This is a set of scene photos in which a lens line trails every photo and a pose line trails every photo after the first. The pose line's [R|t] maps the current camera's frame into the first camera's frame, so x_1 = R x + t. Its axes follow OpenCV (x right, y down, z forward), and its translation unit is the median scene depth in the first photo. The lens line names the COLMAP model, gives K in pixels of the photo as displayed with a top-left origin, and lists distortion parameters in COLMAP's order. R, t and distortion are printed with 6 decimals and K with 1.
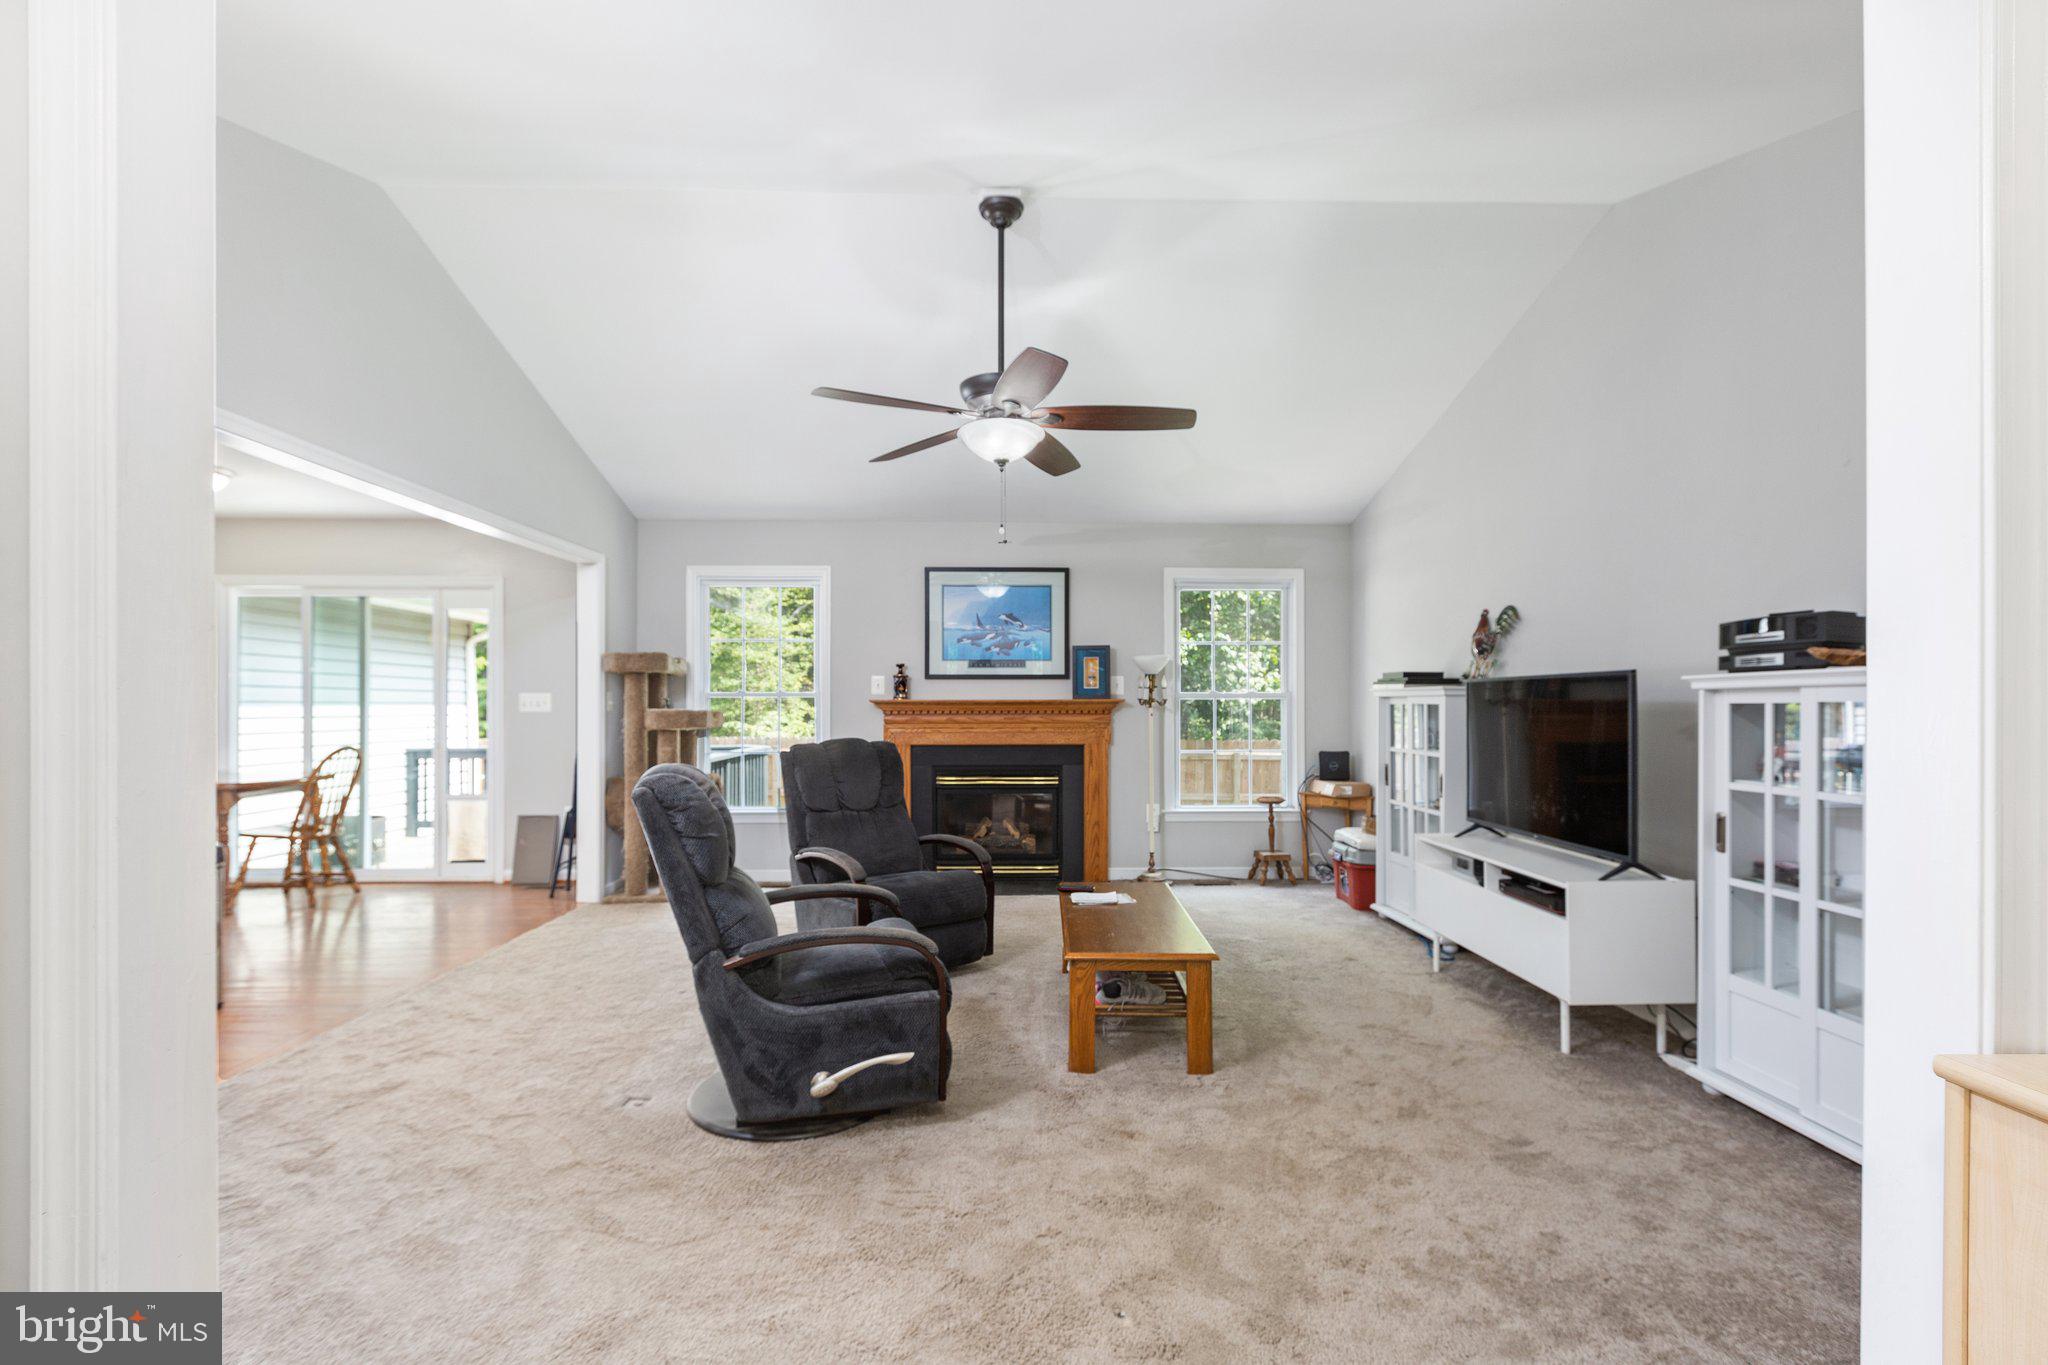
lens RADIAL K [[919.2, 0, 1020.5], [0, 919.2, 716.2], [0, 0, 1]] dist [0.007359, 0.001317]
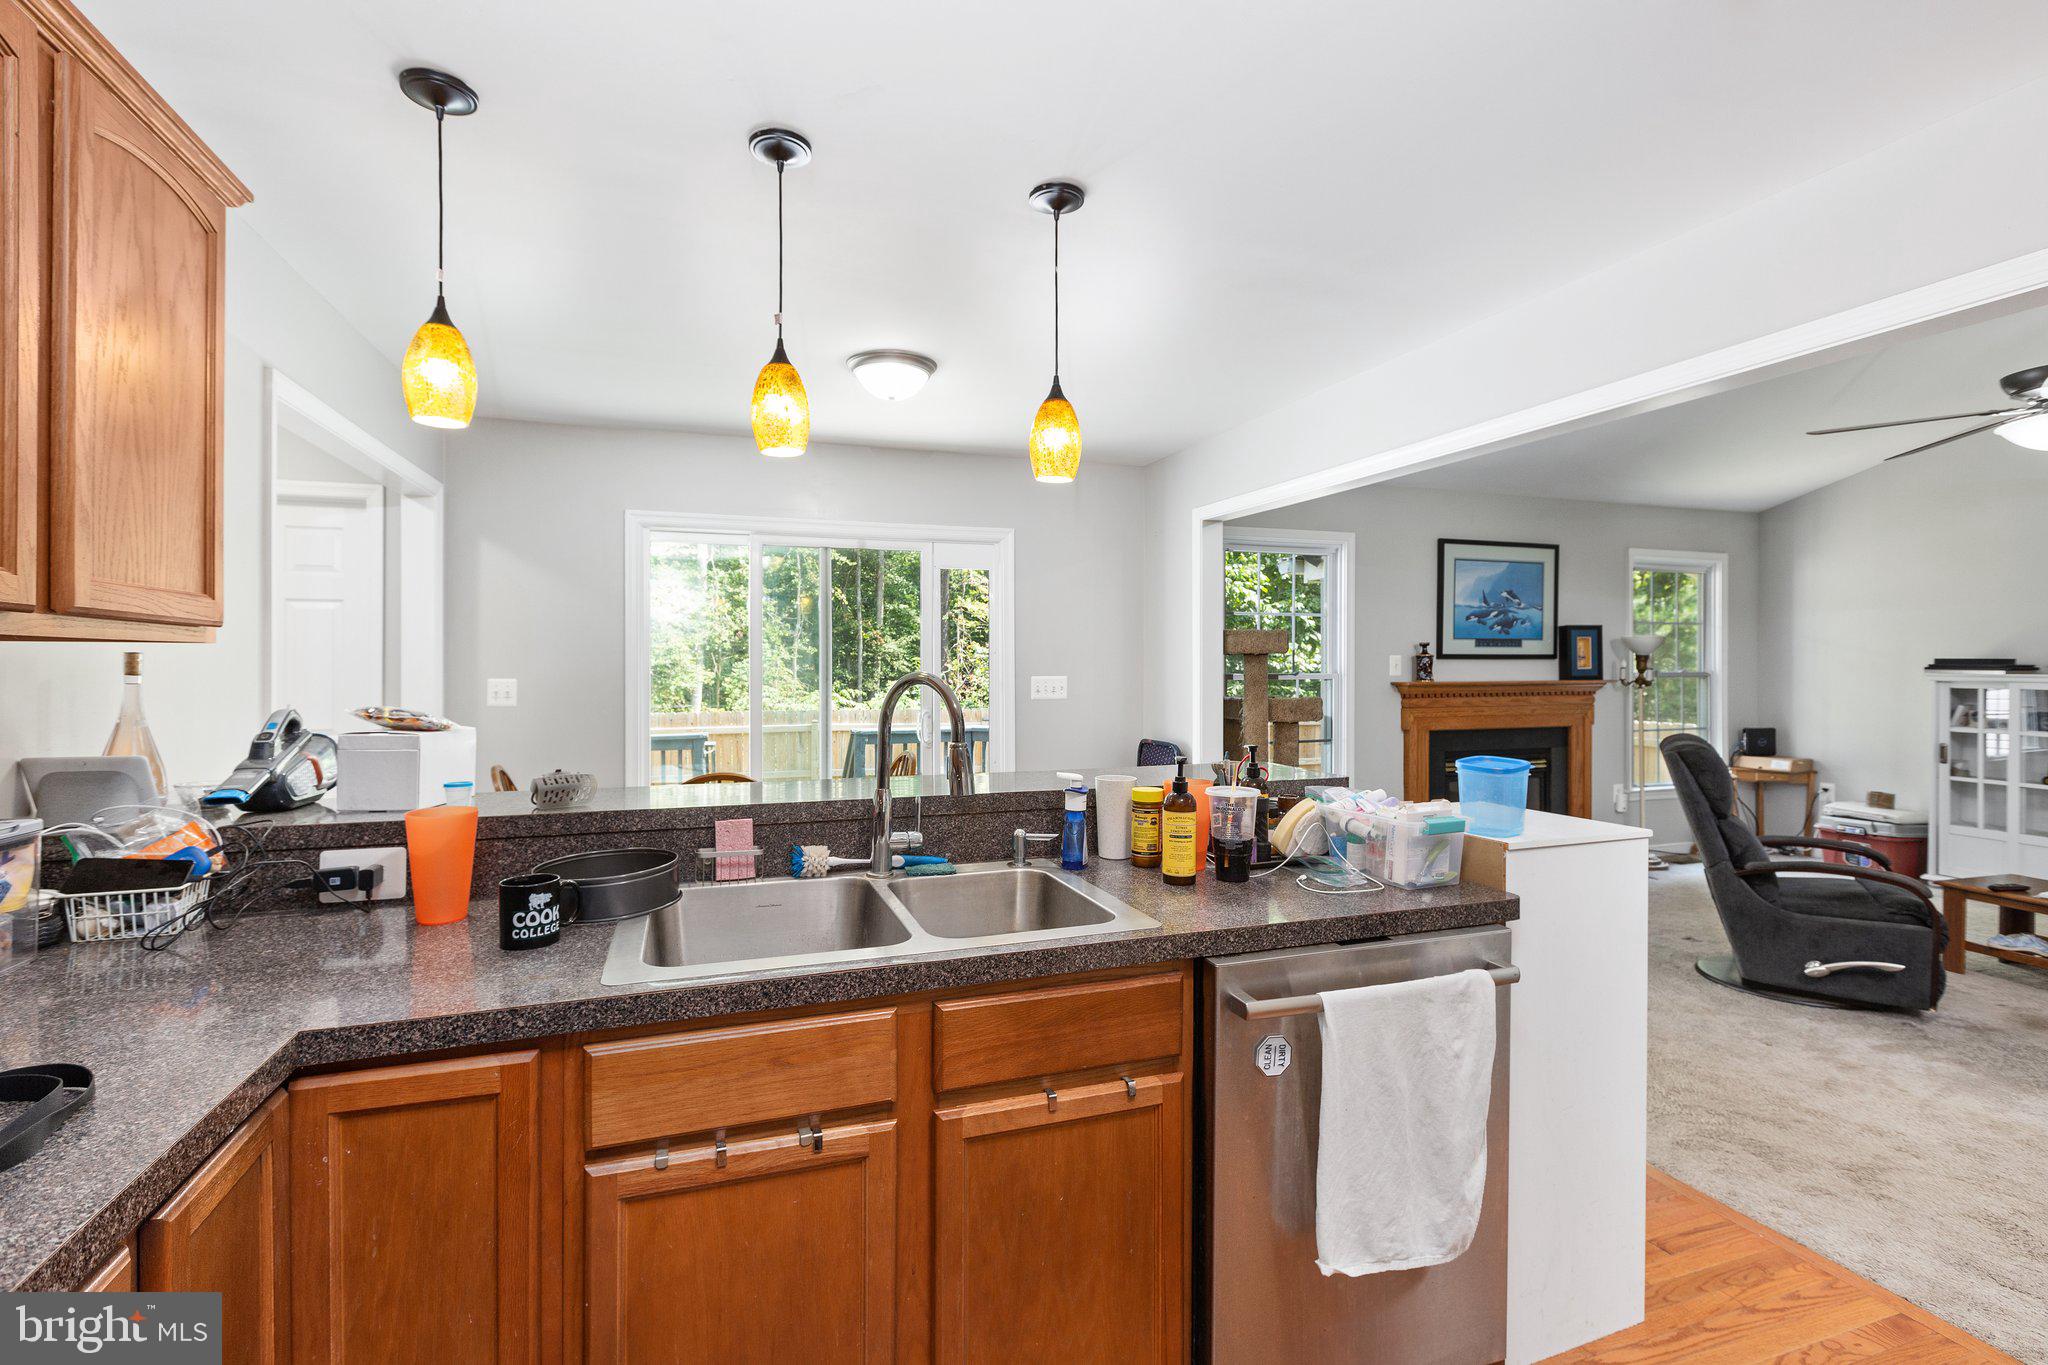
lens RADIAL K [[919.2, 0, 1028.8], [0, 919.2, 669.0], [0, 0, 1]] dist [0.007359, 0.001317]
pose [[0.953432, -0.001404, 0.301604, -0.778291], [0.003305, 0.999978, -0.005793, -0.026273], [-0.301589, 0.006520, 0.953416, 0.238760]]
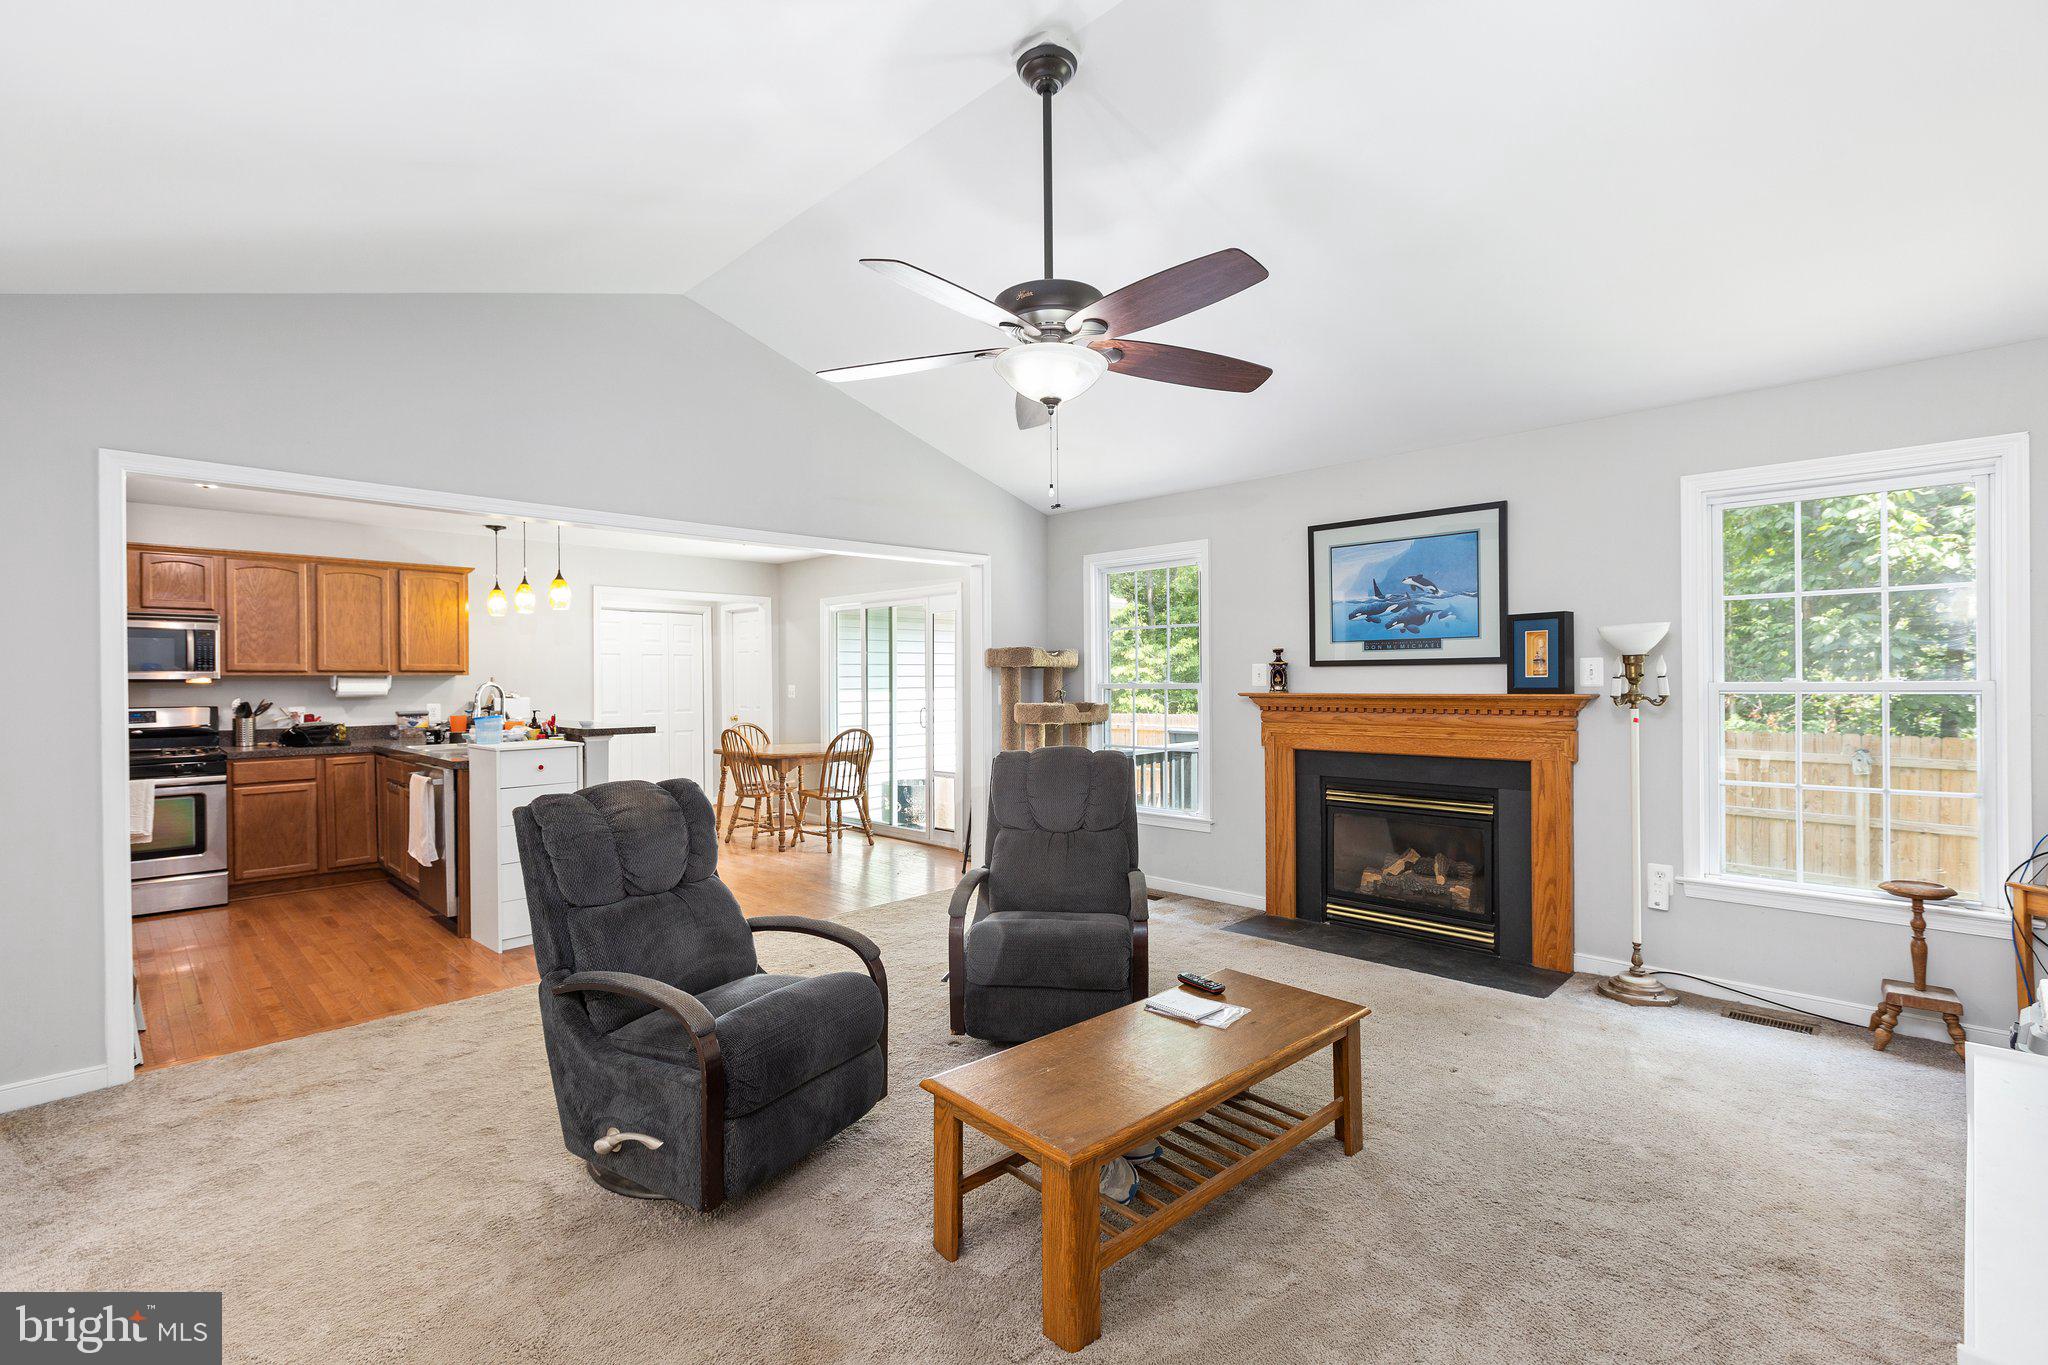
lens RADIAL K [[919.2, 0, 1007.8], [0, 919.2, 685.2], [0, 0, 1]] dist [0.007359, 0.001317]
pose [[0.686835, 0.000169, -0.726813, 0.296522], [-0.000164, 1.000000, 0.000077, -0.024457], [0.726813, 0.000067, 0.686835, 0.260793]]
